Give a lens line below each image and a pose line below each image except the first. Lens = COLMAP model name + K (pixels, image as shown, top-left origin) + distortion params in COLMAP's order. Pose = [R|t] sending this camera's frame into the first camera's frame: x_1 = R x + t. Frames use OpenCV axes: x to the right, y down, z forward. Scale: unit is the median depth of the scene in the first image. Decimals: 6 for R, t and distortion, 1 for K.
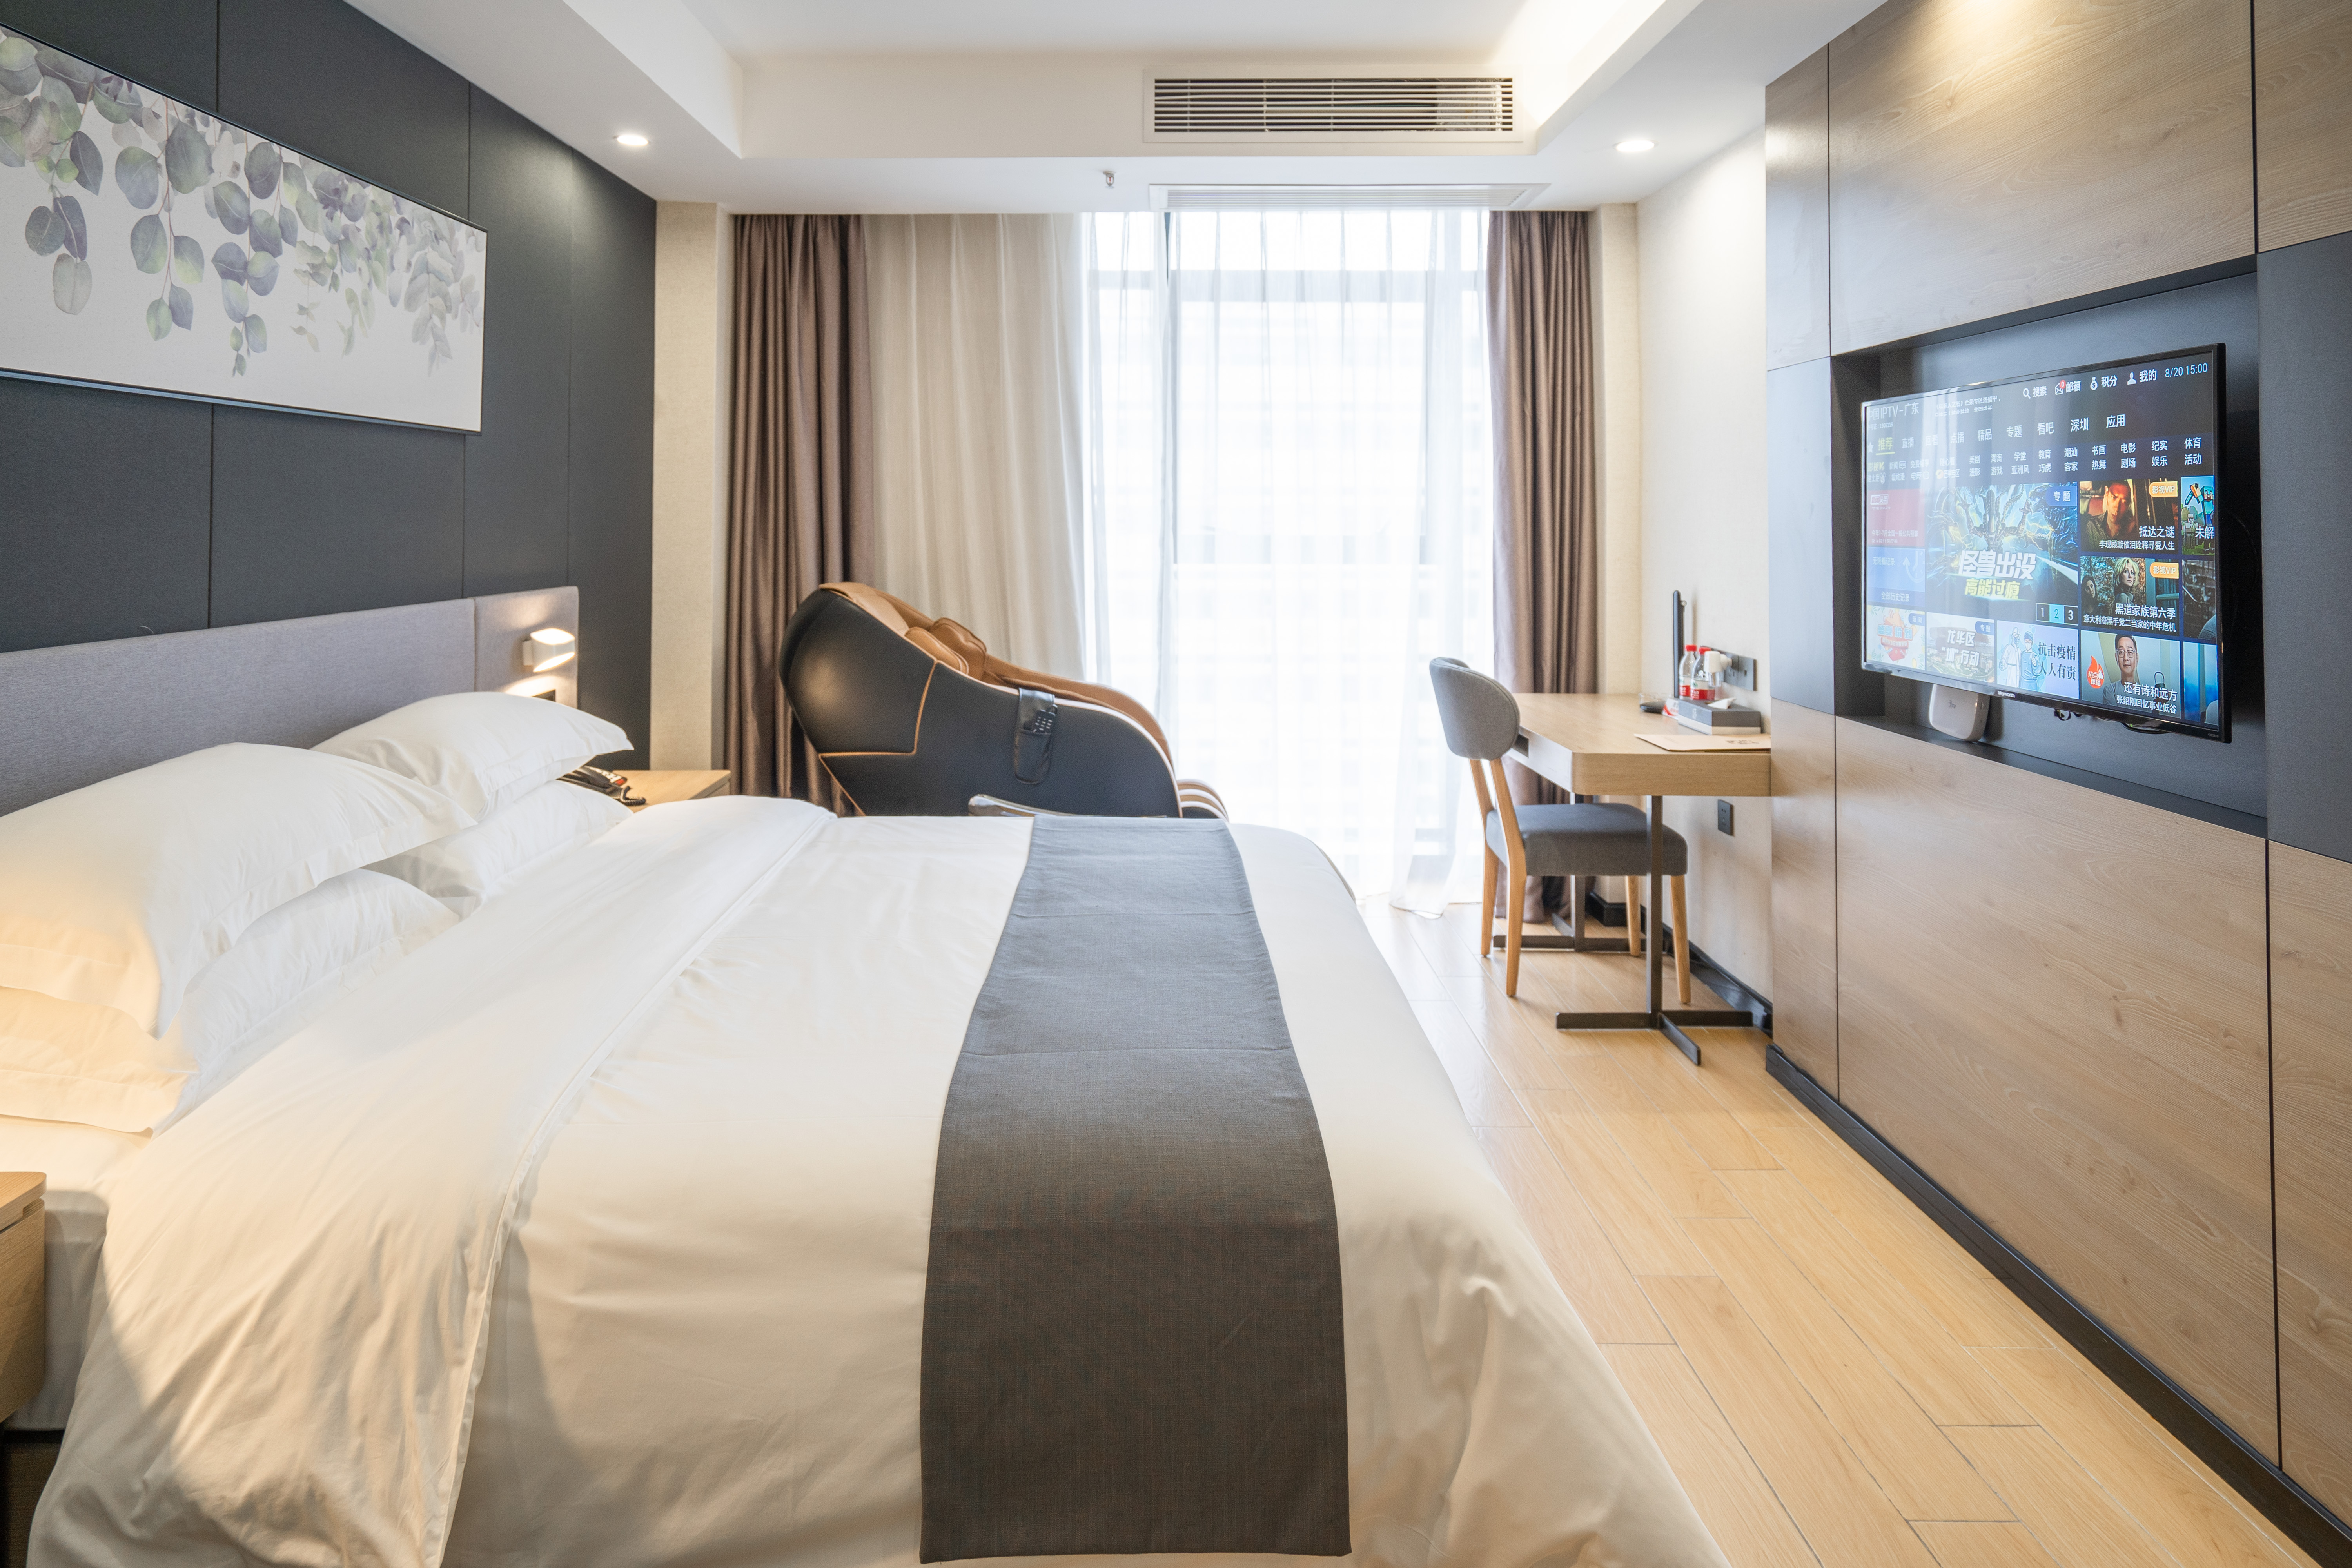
lens RADIAL K [[1408.9, 0, 1162.3], [0, 1408.9, 486.2], [0, 0, 1]] dist [0.009560, -0.002973]
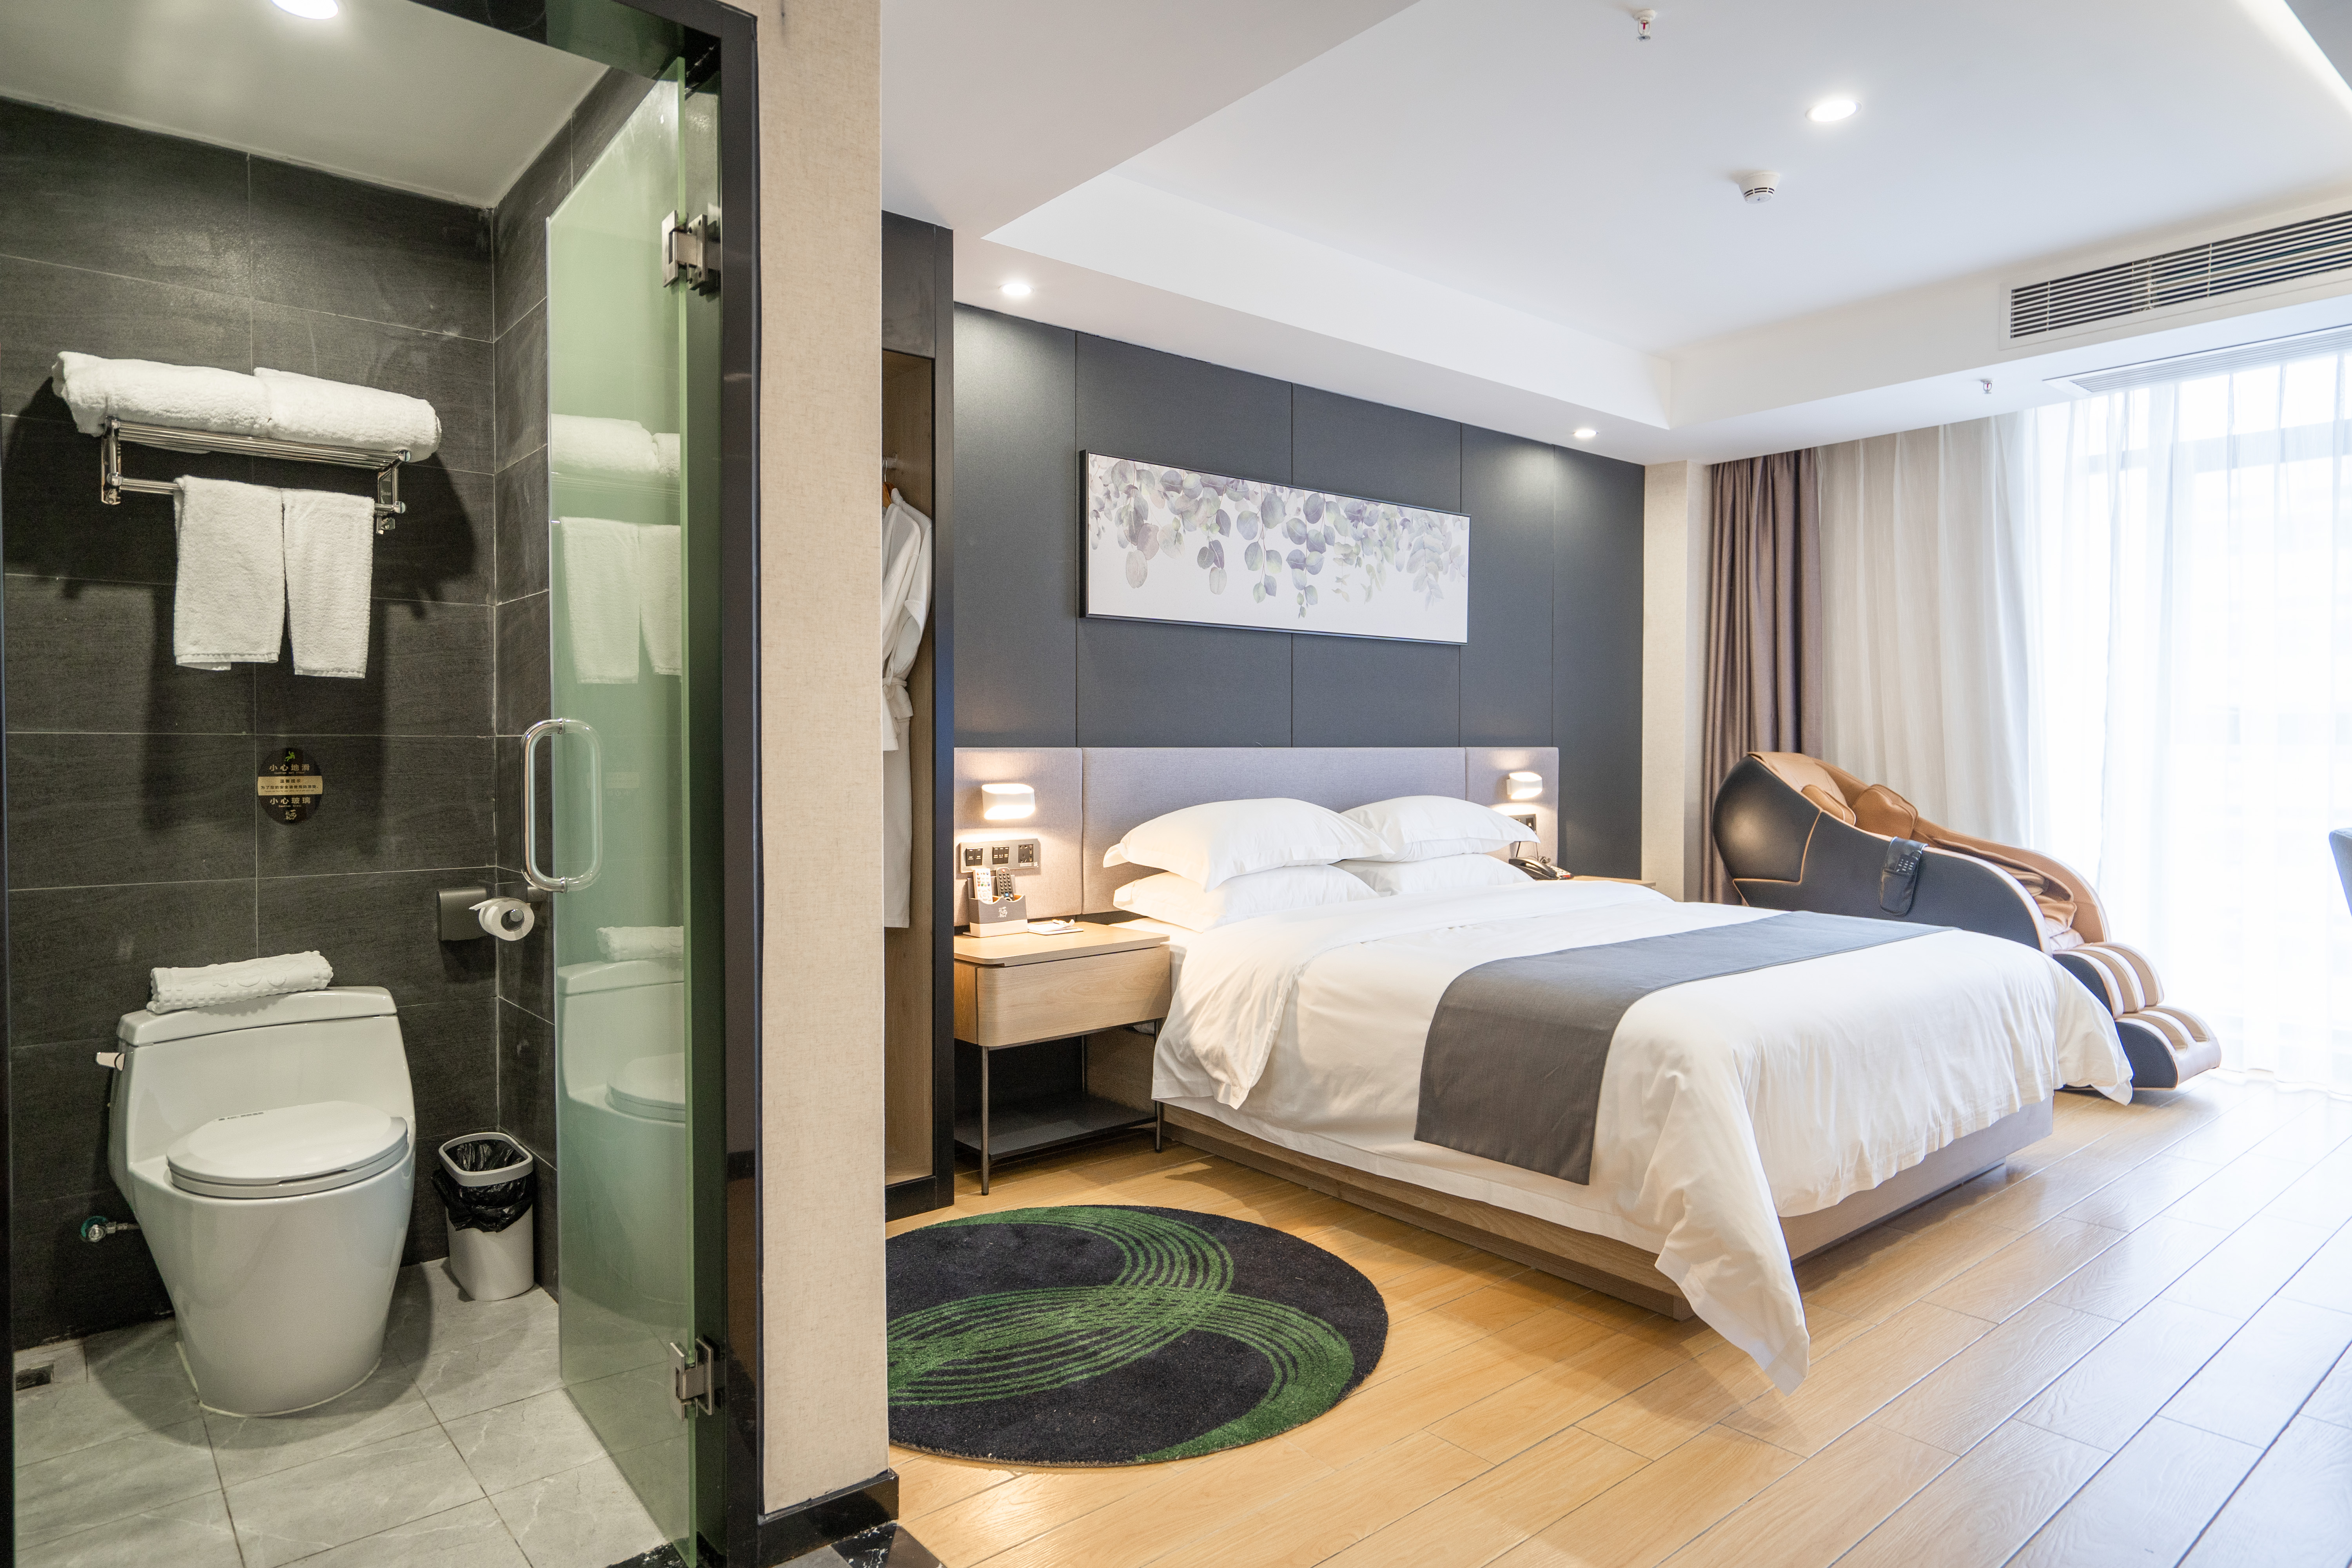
lens RADIAL K [[1408.9, 0, 1185.9], [0, 1408.9, 775.5], [0, 0, 1]] dist [0.009560, -0.002973]
pose [[0.643177, 0.013479, -0.765599, 0.717900], [0.018801, 0.999266, 0.033387, 0.069771], [0.765487, -0.035868, 0.642451, -0.366912]]
